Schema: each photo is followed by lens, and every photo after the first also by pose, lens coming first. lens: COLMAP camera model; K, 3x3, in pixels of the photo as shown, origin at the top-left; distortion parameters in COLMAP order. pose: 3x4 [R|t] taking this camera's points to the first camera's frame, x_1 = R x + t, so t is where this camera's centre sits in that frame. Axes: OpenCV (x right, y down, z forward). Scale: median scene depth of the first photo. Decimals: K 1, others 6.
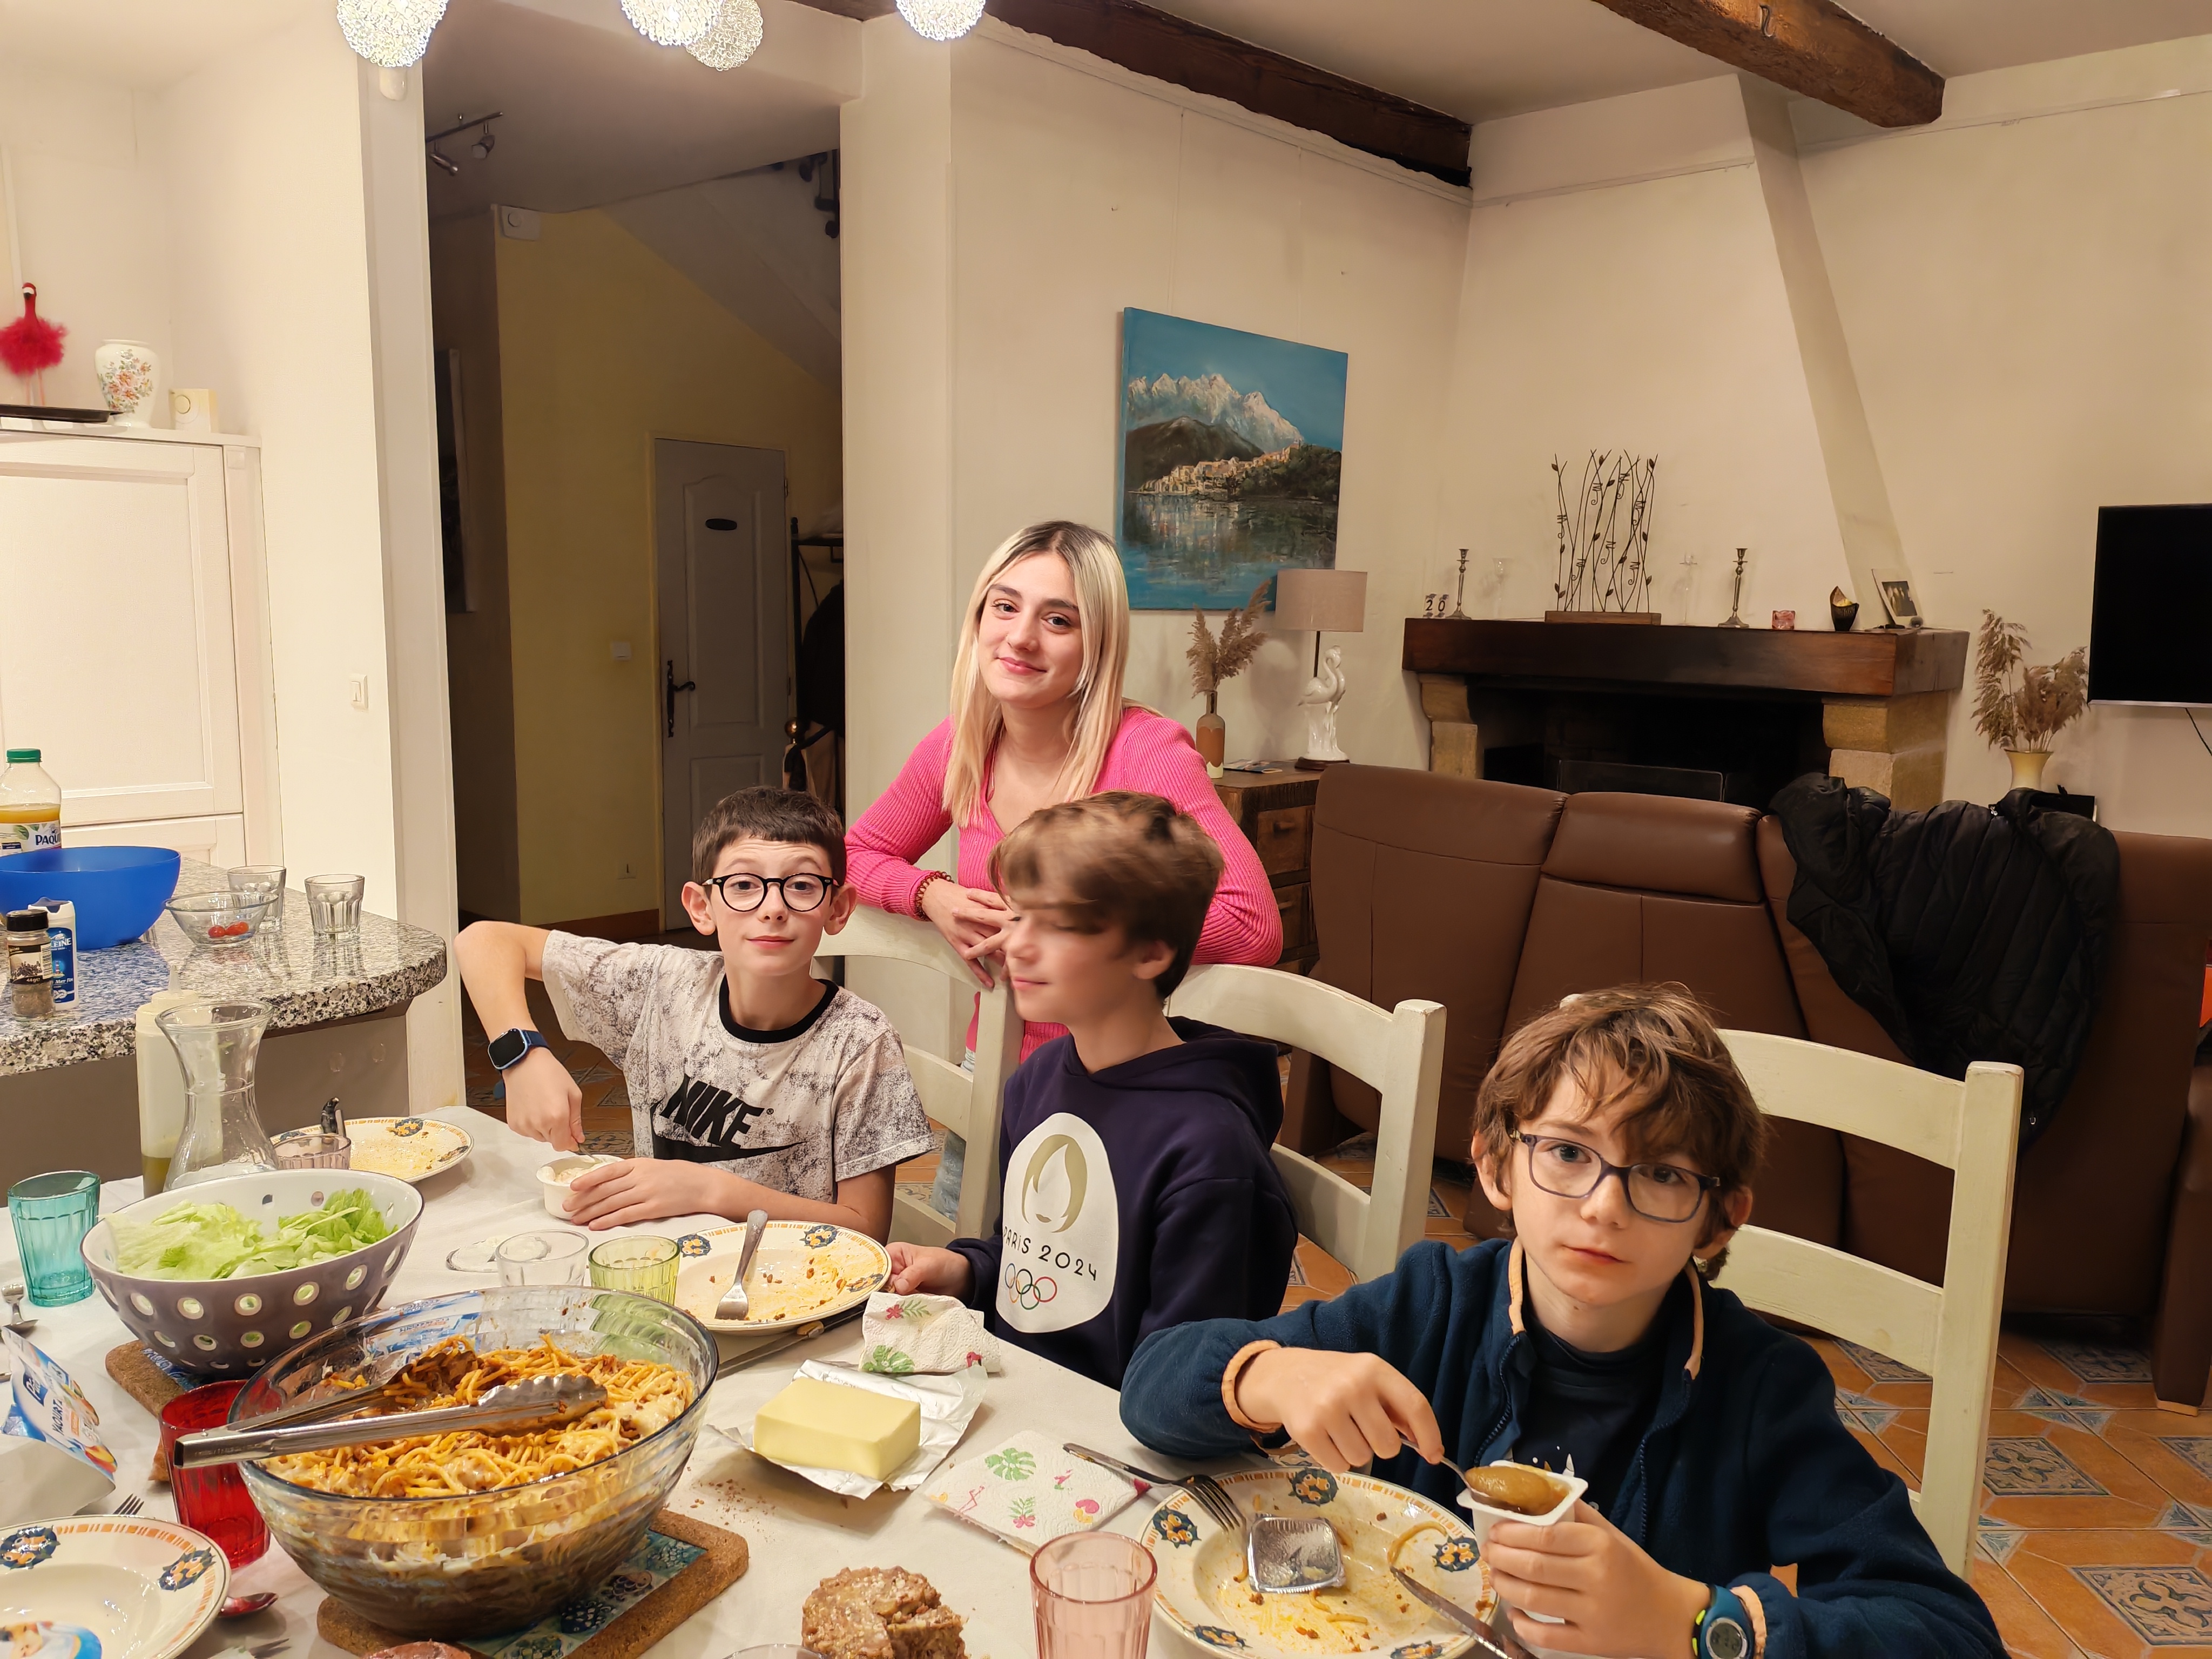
lens RADIAL K [[1704.0, 0, 1067.0], [0, 1704.0, 837.3], [0, 0, 1]] dist [0.097785, -0.170436]
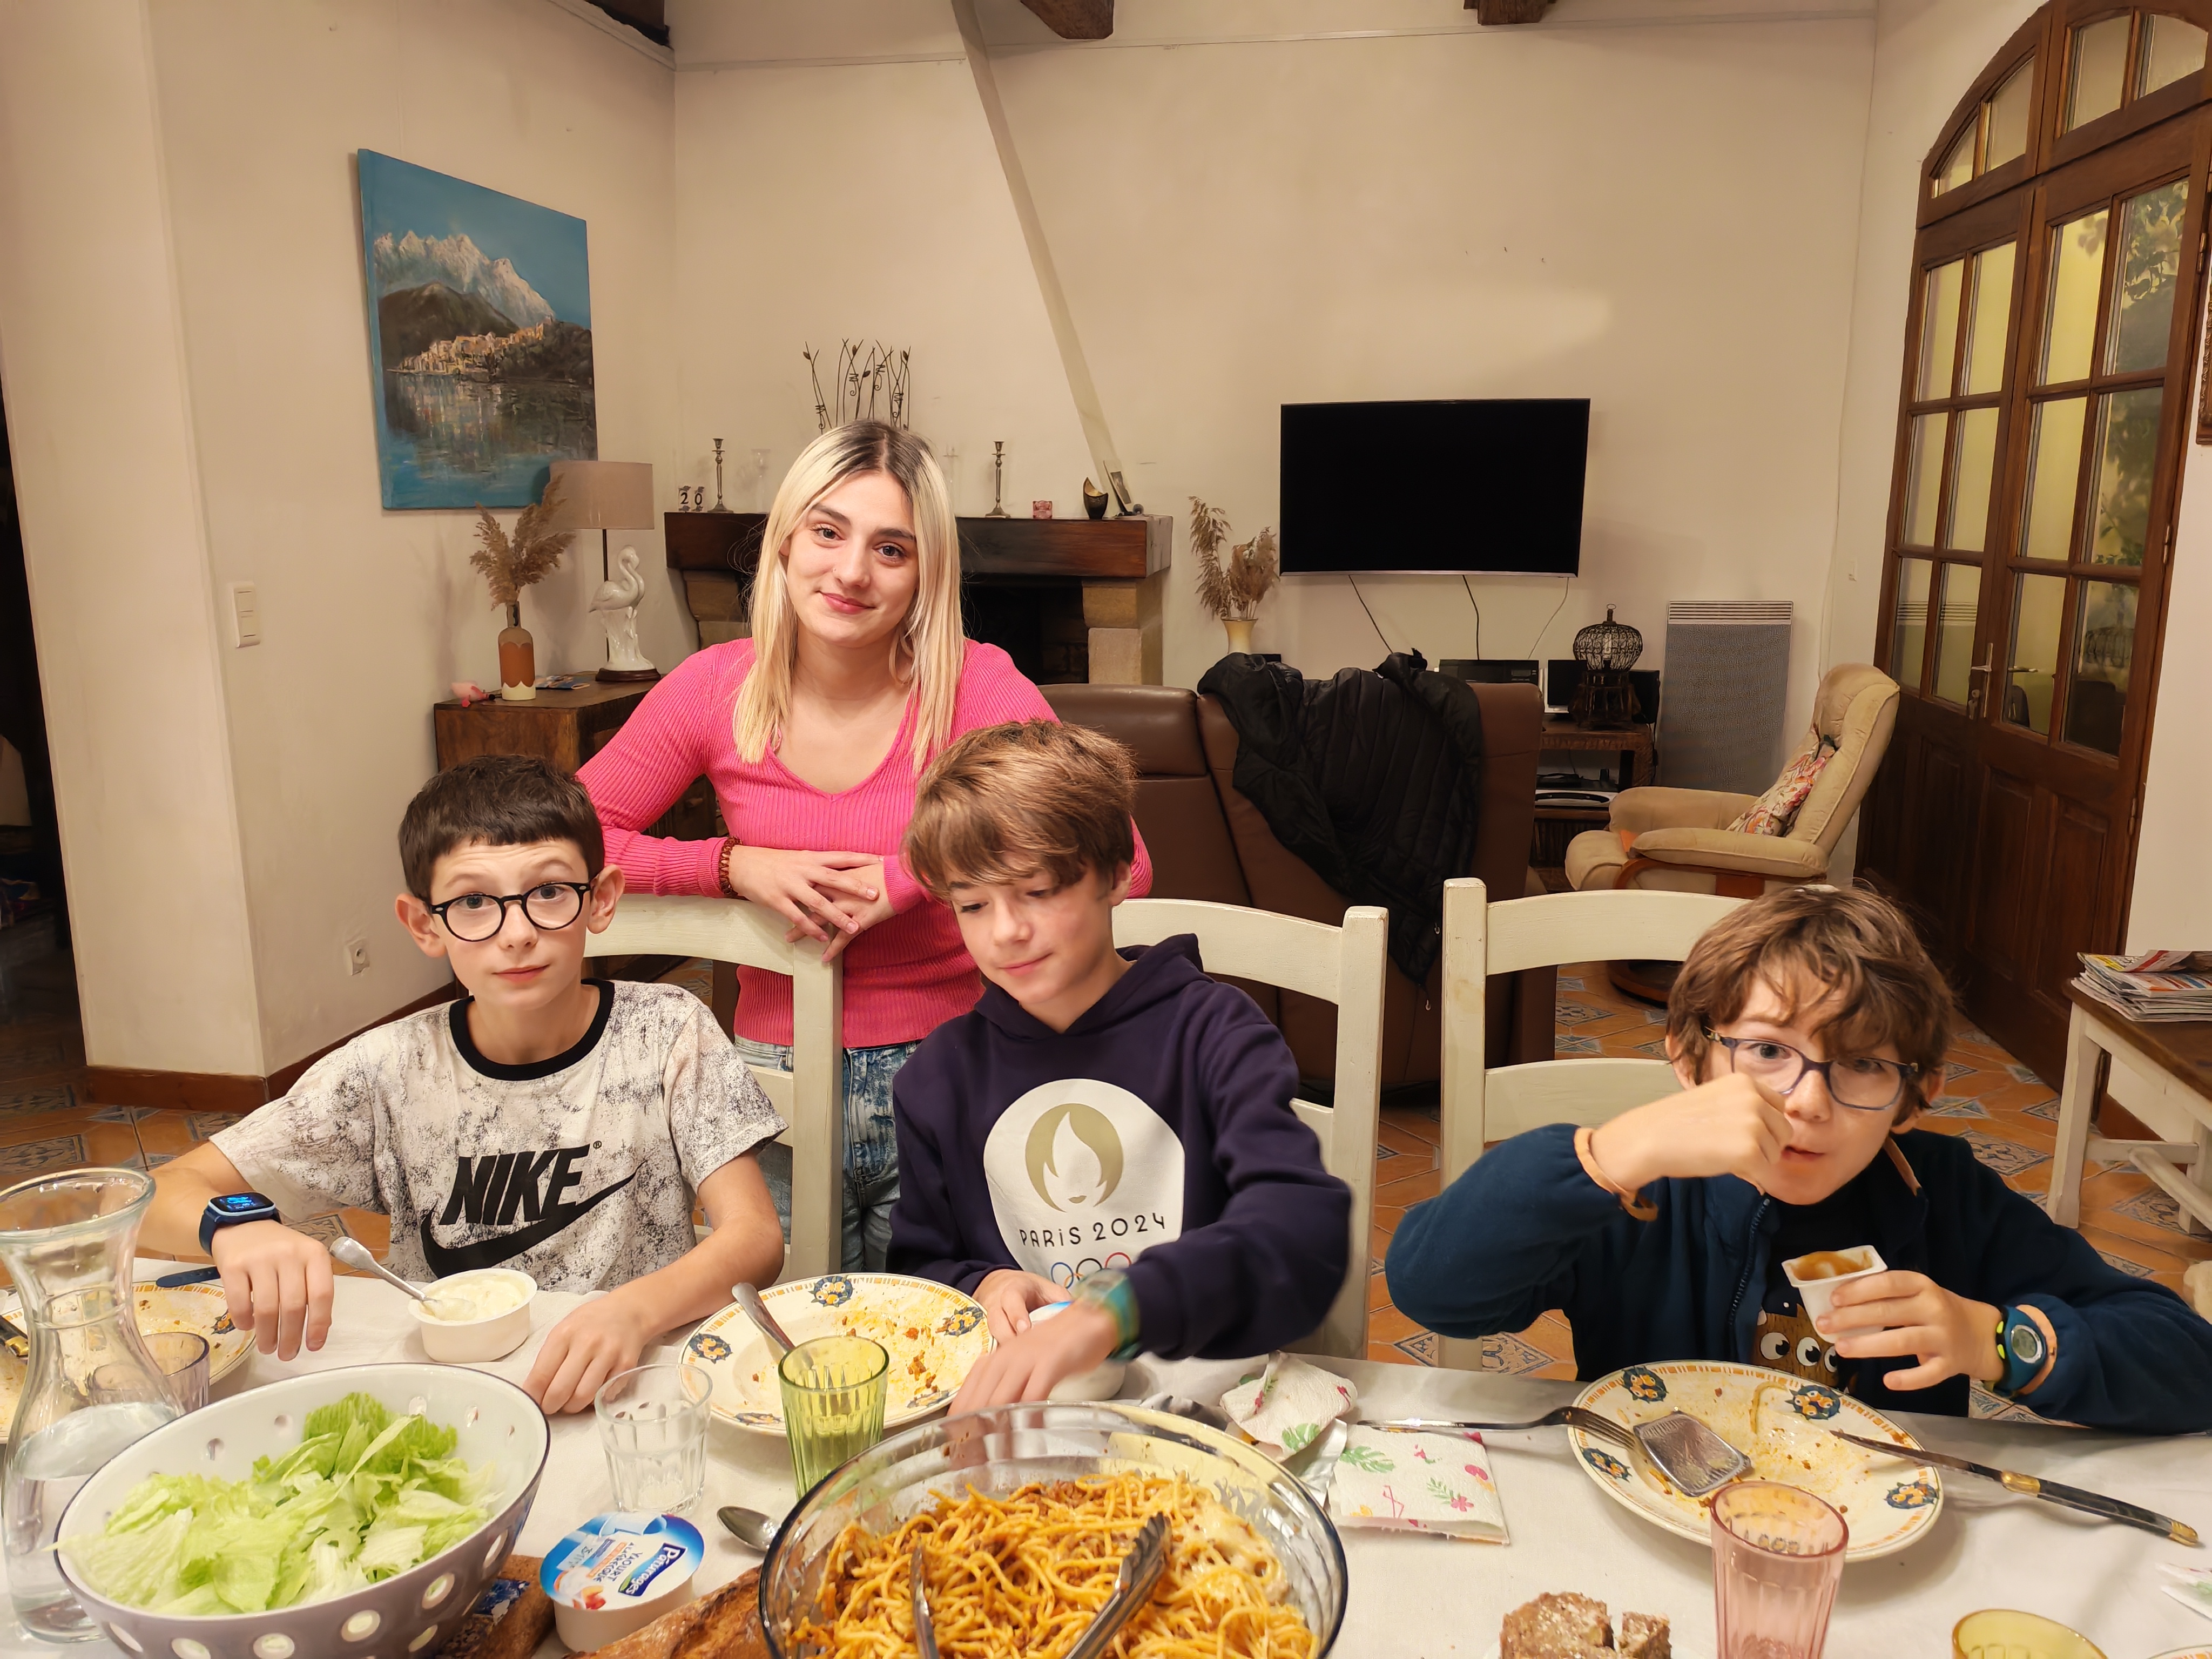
lens RADIAL K [[1735.6, 0, 1160.9], [0, 1735.6, 825.5], [0, 0, 1]] dist [0.104284, -0.143550]
pose [[0.828911, -0.122908, 0.545711, -0.141824], [0.091847, 0.992227, 0.083965, -0.015492], [-0.551789, -0.019478, 0.833756, 0.052362]]
